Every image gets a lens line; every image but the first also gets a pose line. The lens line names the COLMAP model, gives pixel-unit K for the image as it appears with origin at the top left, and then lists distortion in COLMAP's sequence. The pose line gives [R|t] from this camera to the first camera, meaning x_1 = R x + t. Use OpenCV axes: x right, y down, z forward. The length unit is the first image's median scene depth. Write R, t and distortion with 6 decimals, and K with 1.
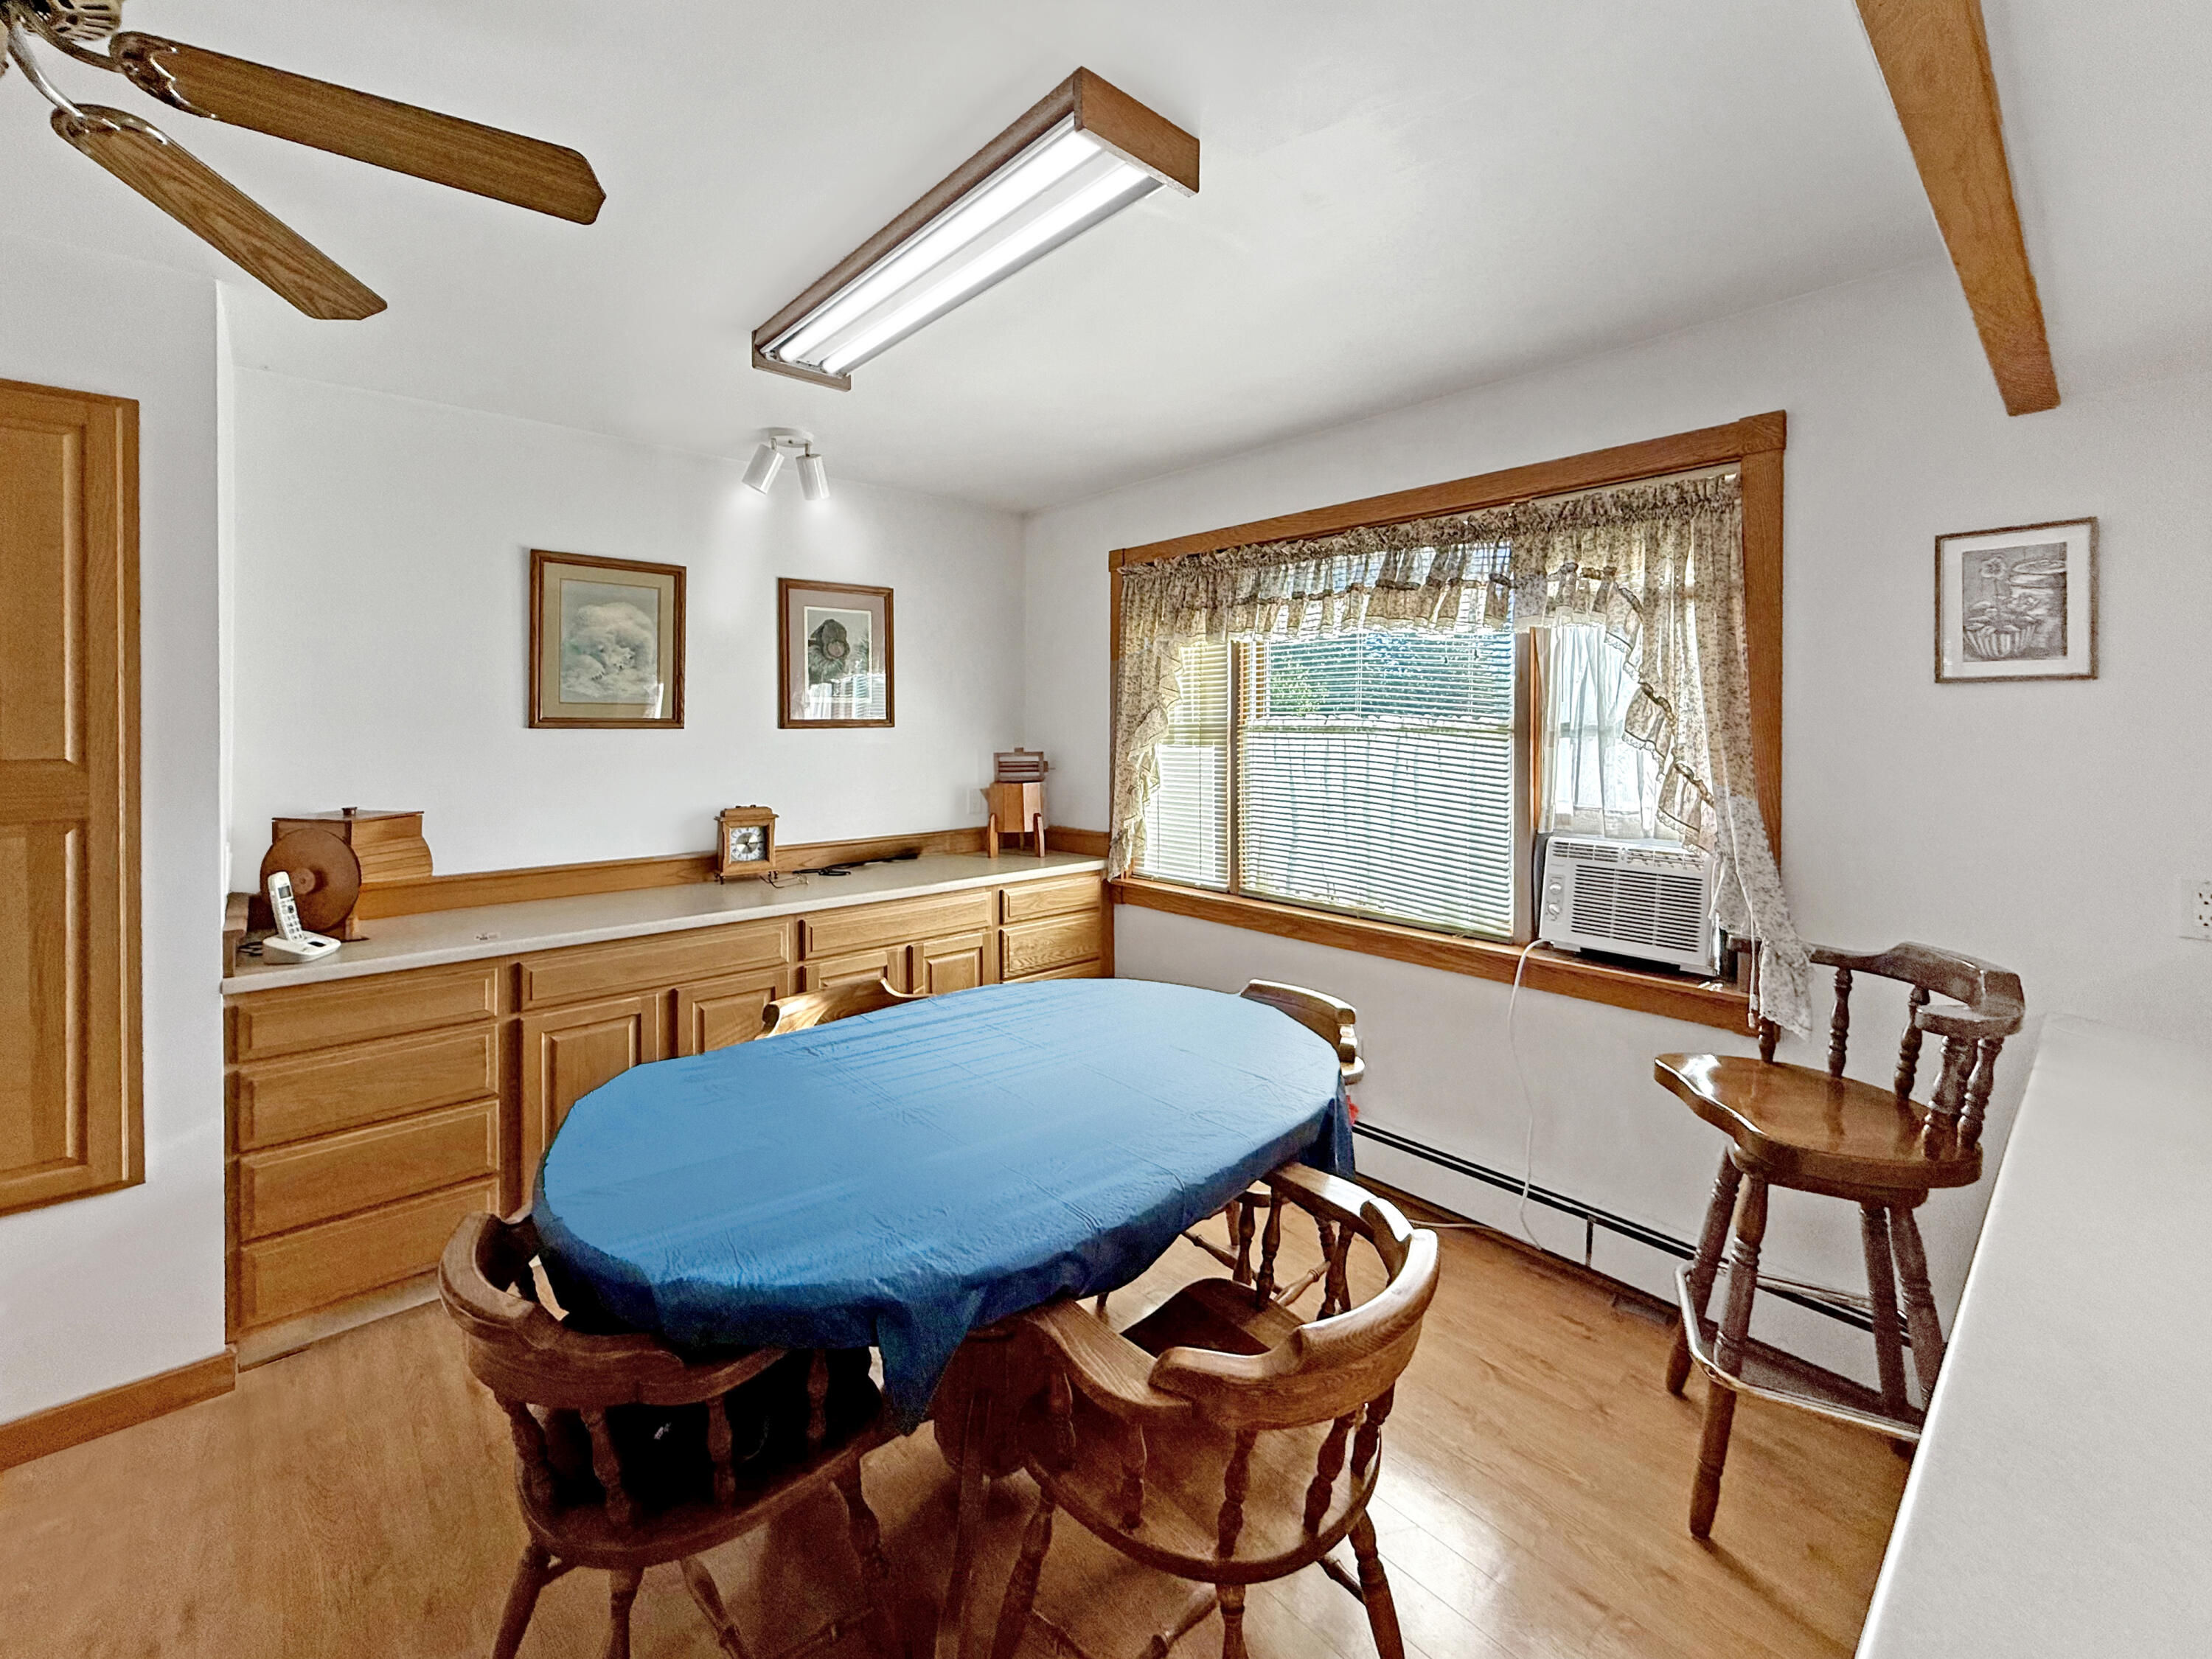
lens RADIAL K [[921.7, 0, 1105.2], [0, 921.7, 783.1], [0, 0, 1]] dist [0.000959, -0.000393]
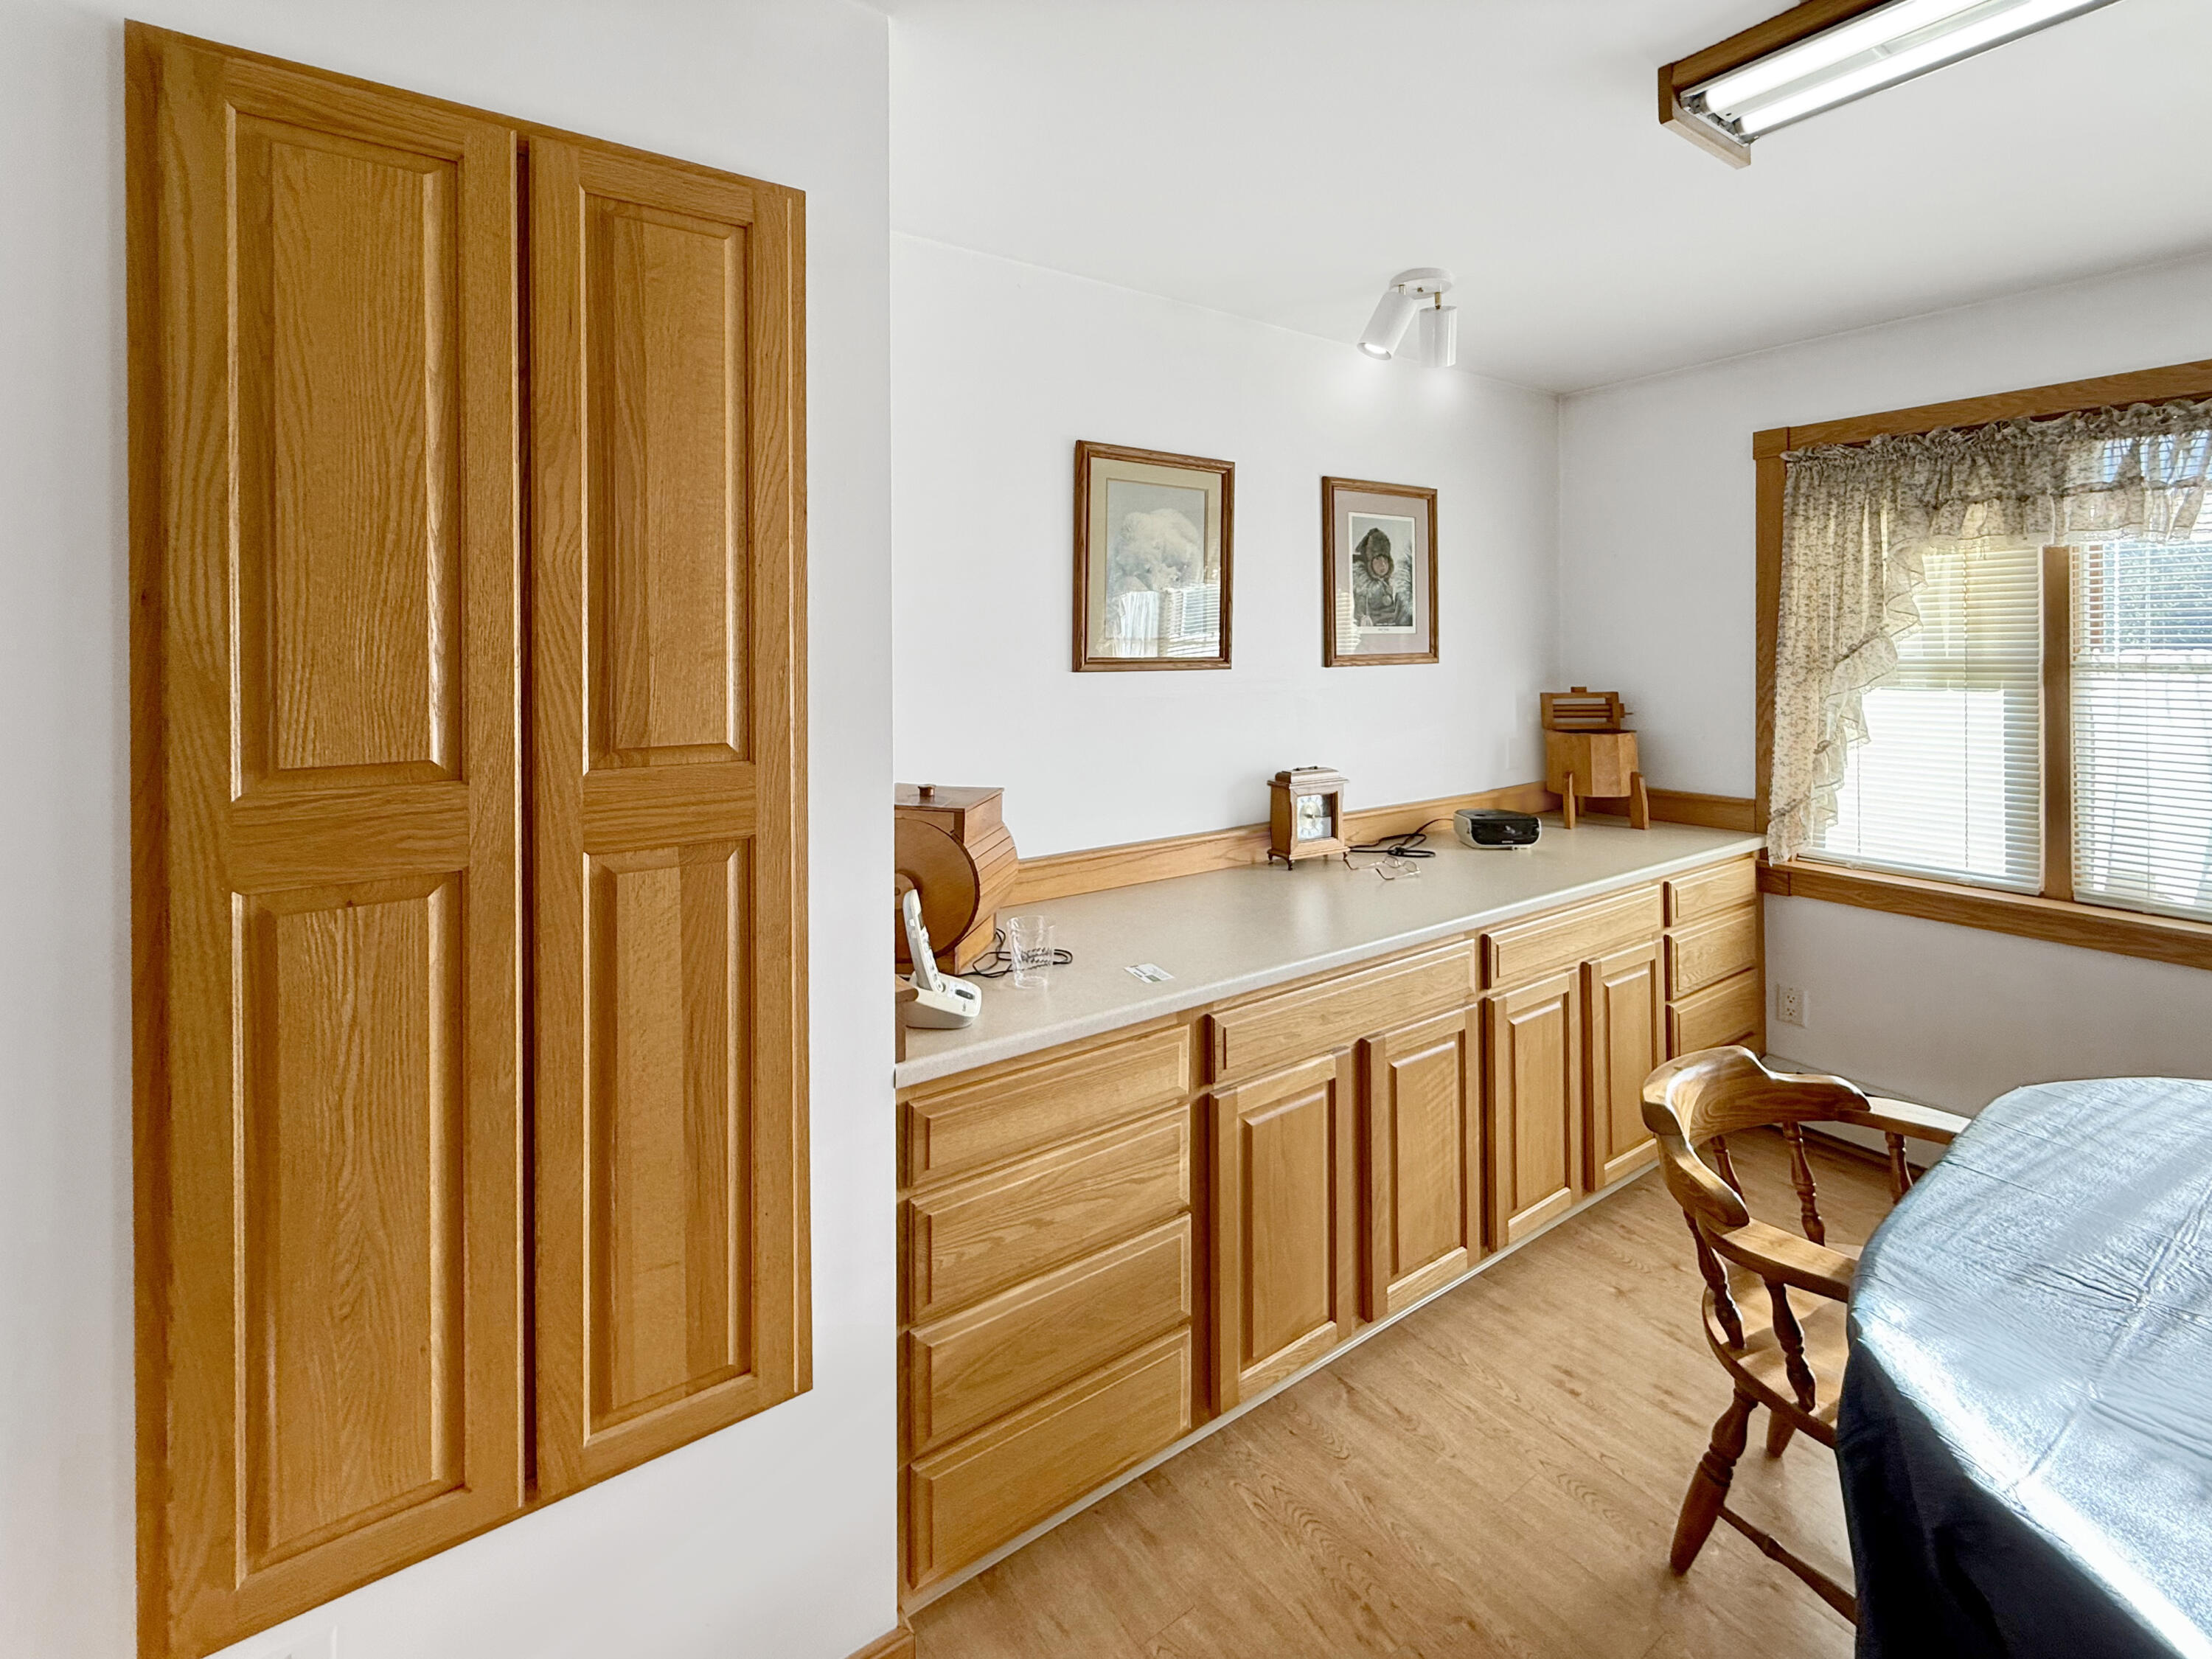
lens RADIAL K [[856.8, 0, 1107.2], [0, 856.8, 695.5], [0, 0, 1]] dist [0.000315, 0.000087]
pose [[0.997250, -0.003429, -0.074029, -0.531645], [0.003255, 0.999992, -0.002472, -0.036668], [0.074037, 0.002224, 0.997253, 0.276260]]
